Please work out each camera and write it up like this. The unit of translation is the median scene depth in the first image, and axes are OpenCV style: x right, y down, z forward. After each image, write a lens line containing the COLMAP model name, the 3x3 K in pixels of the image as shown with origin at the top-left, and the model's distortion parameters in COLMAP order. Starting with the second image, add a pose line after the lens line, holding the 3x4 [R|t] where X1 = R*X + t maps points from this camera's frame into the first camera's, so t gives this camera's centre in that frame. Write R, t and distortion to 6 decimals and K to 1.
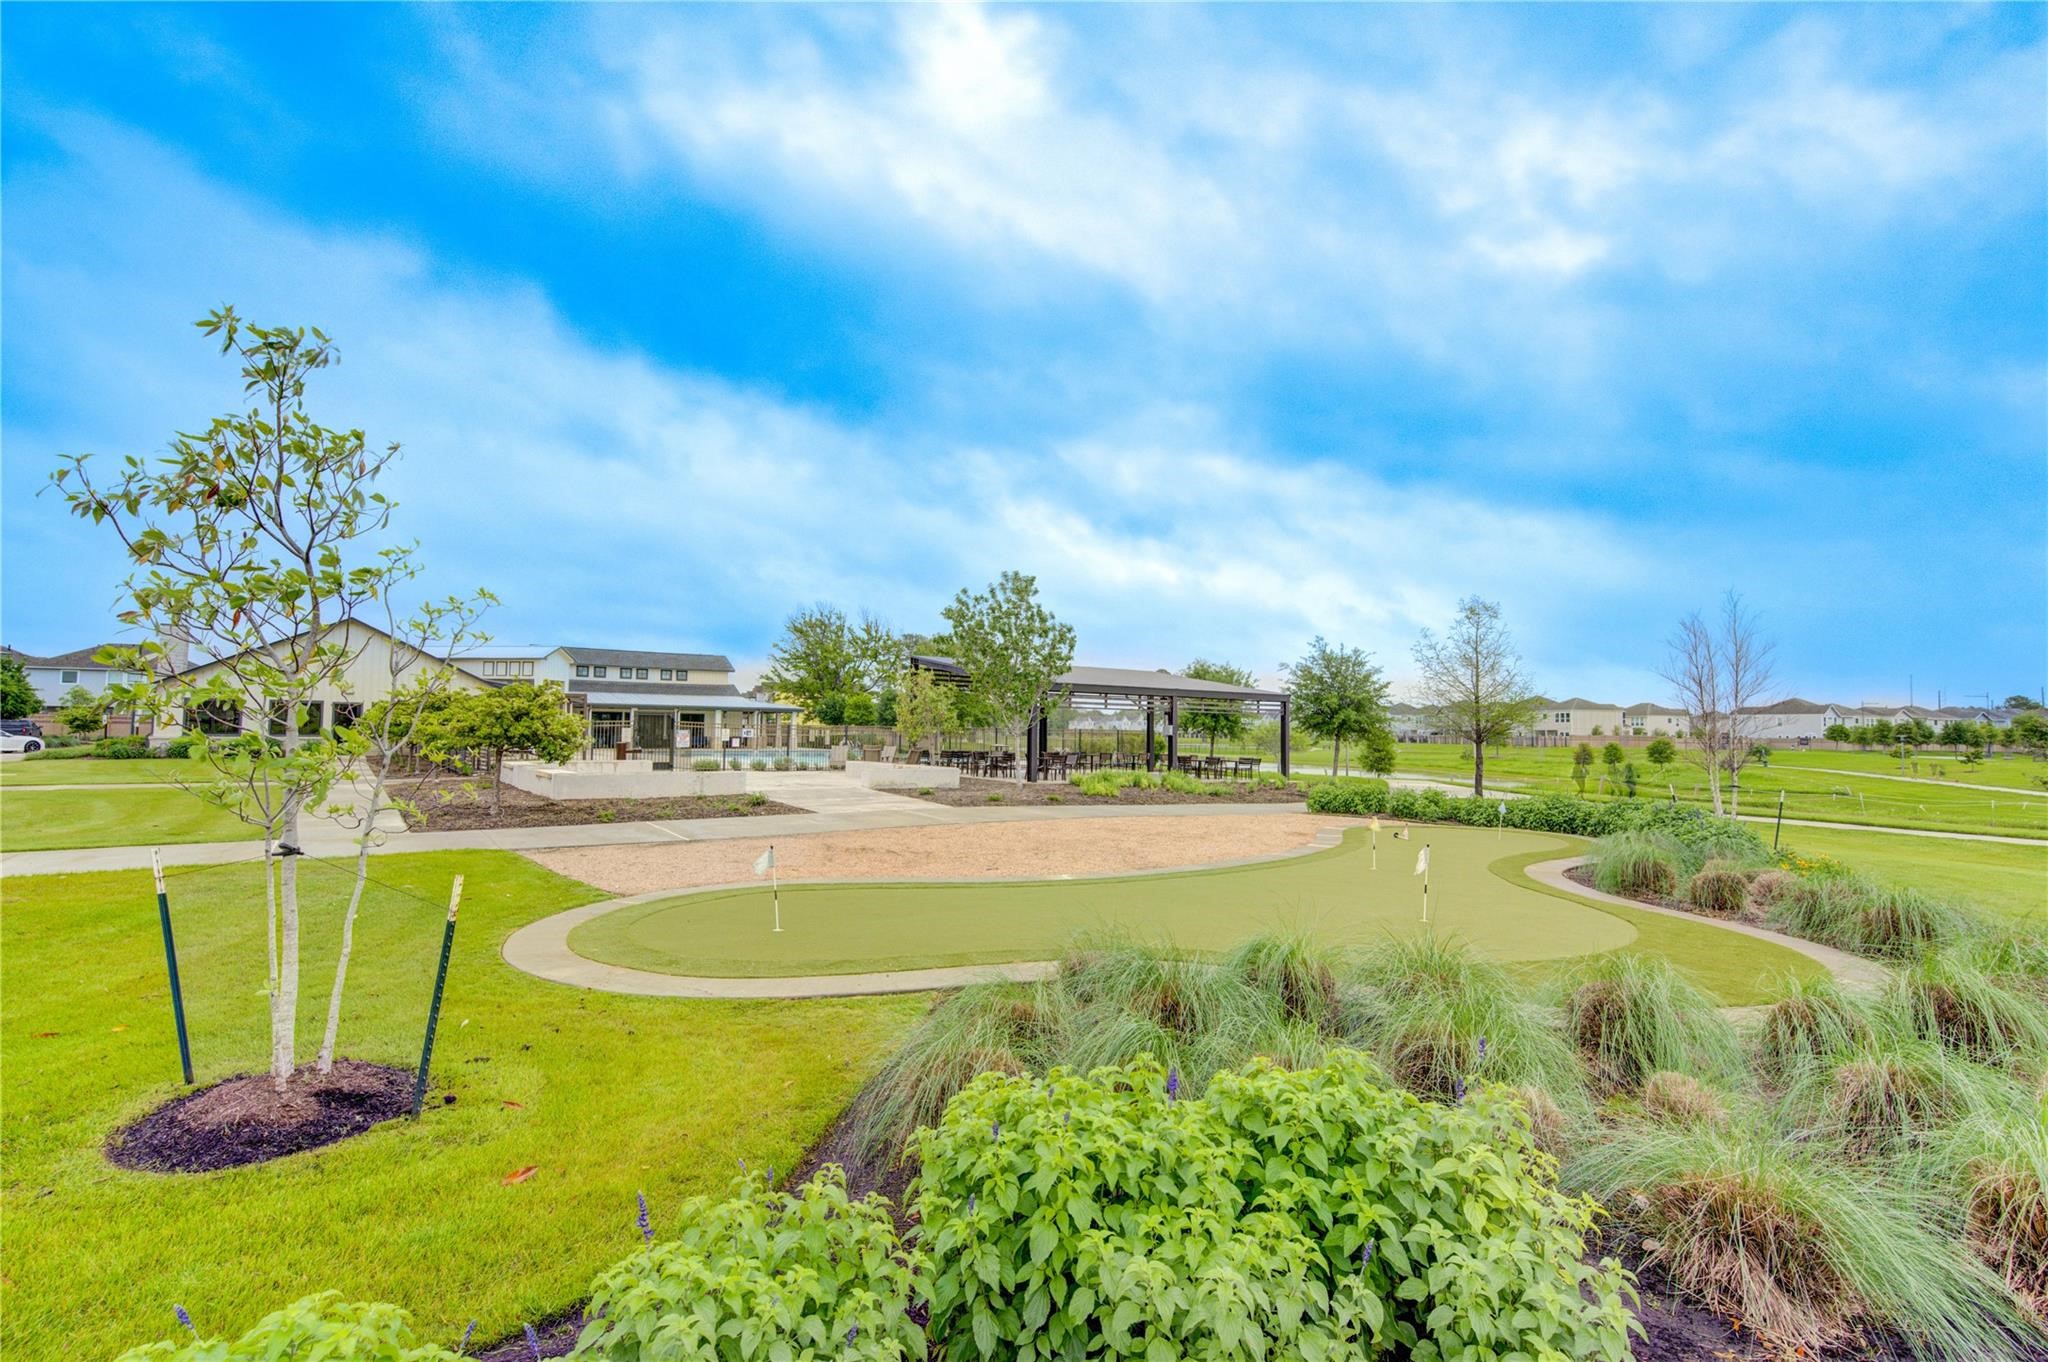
lens RADIAL K [[916.2, 0, 1027.3], [0, 916.2, 685.9], [0, 0, 1]] dist [0.000231, -0.000098]
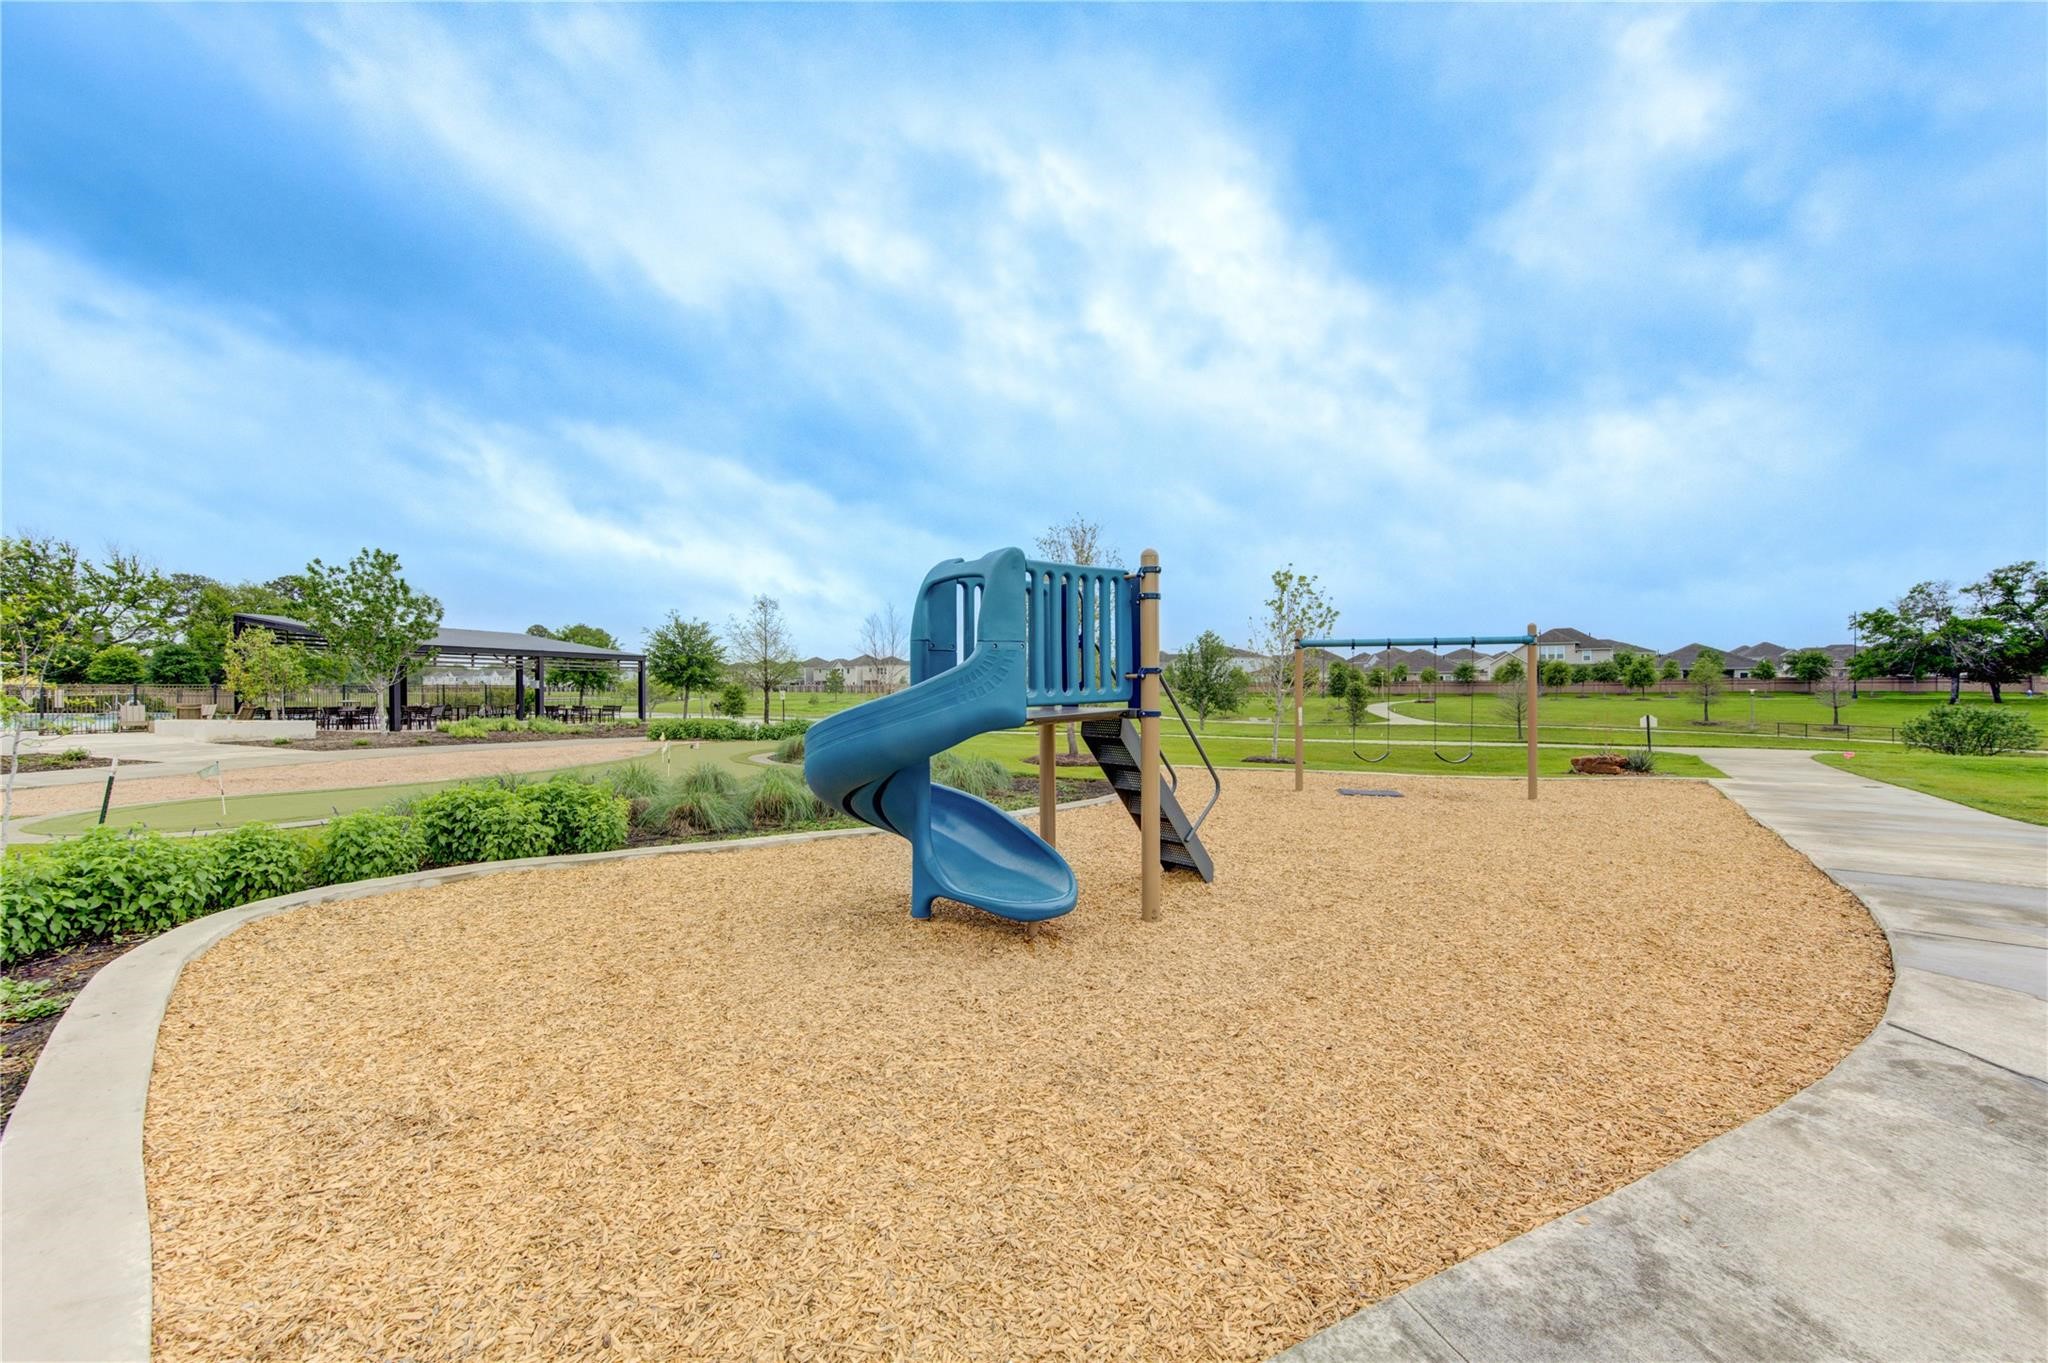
lens RADIAL K [[805.1, 0, 1026.6], [0, 805.1, 683.6], [0, 0, 1]] dist [0.004303, 0.000367]
pose [[0.772376, -0.013531, 0.635022, -0.024054], [-0.018273, 0.998886, 0.043509, -0.012207], [-0.634903, -0.045210, 0.771268, -0.257925]]
